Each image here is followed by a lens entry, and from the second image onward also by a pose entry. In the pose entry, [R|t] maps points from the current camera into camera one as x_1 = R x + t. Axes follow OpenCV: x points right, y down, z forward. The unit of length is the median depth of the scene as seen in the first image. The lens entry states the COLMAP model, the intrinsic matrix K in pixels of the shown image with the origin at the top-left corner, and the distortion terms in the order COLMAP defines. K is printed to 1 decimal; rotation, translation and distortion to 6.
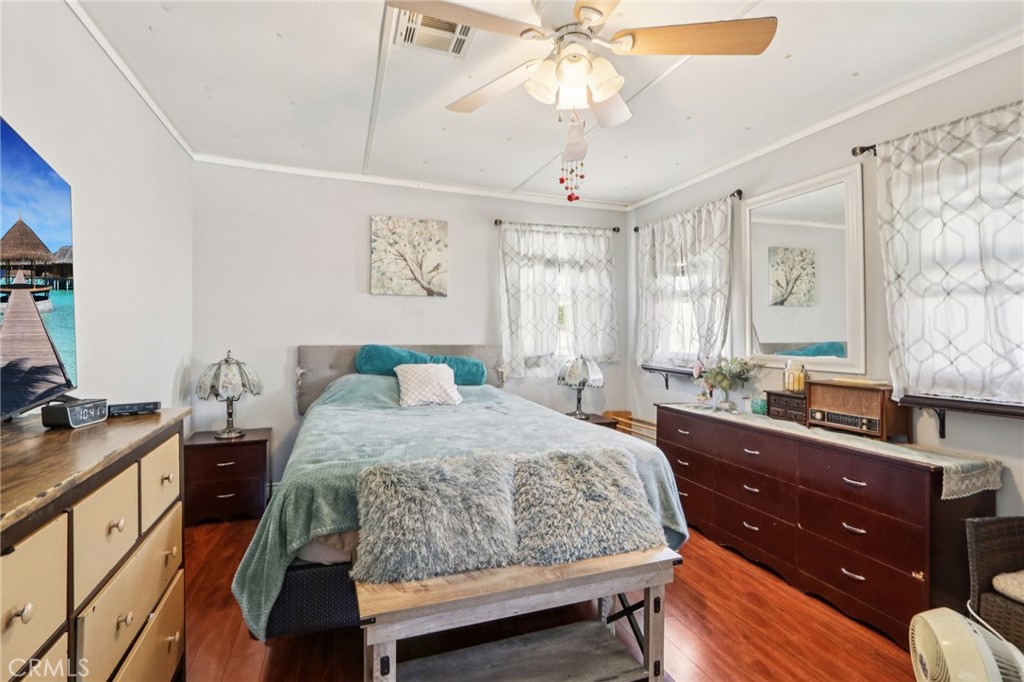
lens RADIAL K [[473.2, 0, 512.0], [0, 473.2, 341.0], [0, 0, 1]] dist [0.010064, 0.000268]
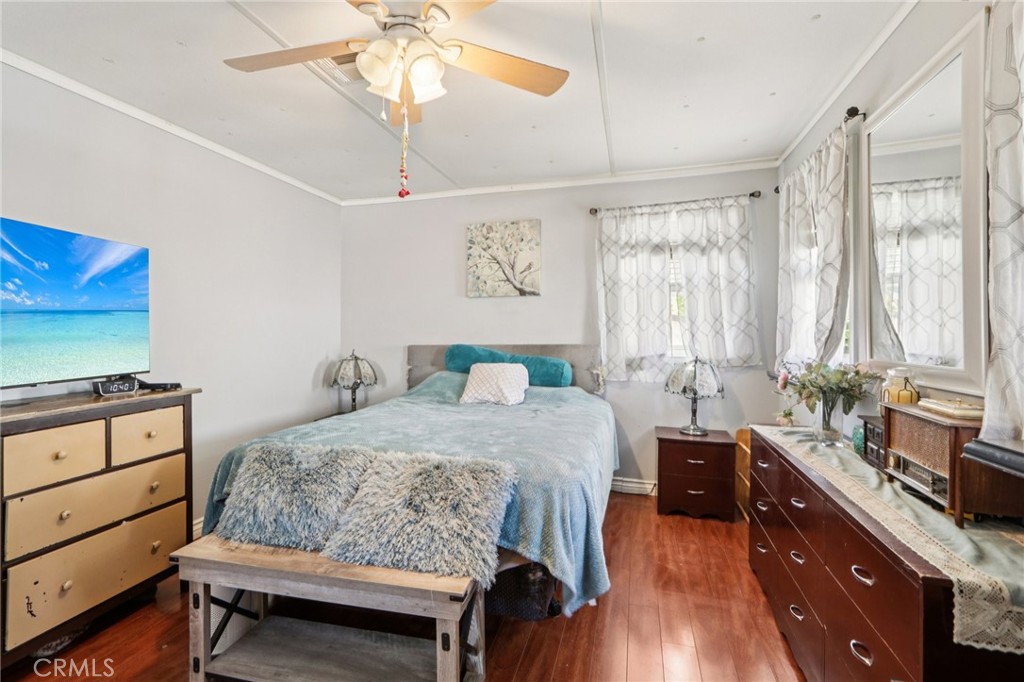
lens RADIAL K [[482.9, 0, 512.0], [0, 482.9, 341.0], [0, 0, 1]] dist [0.010832, 0.000157]
pose [[0.822439, -0.006170, -0.568820, 0.387536], [0.005371, 0.999981, -0.003082, 0.003436], [0.568828, -0.000520, 0.822456, 0.143620]]
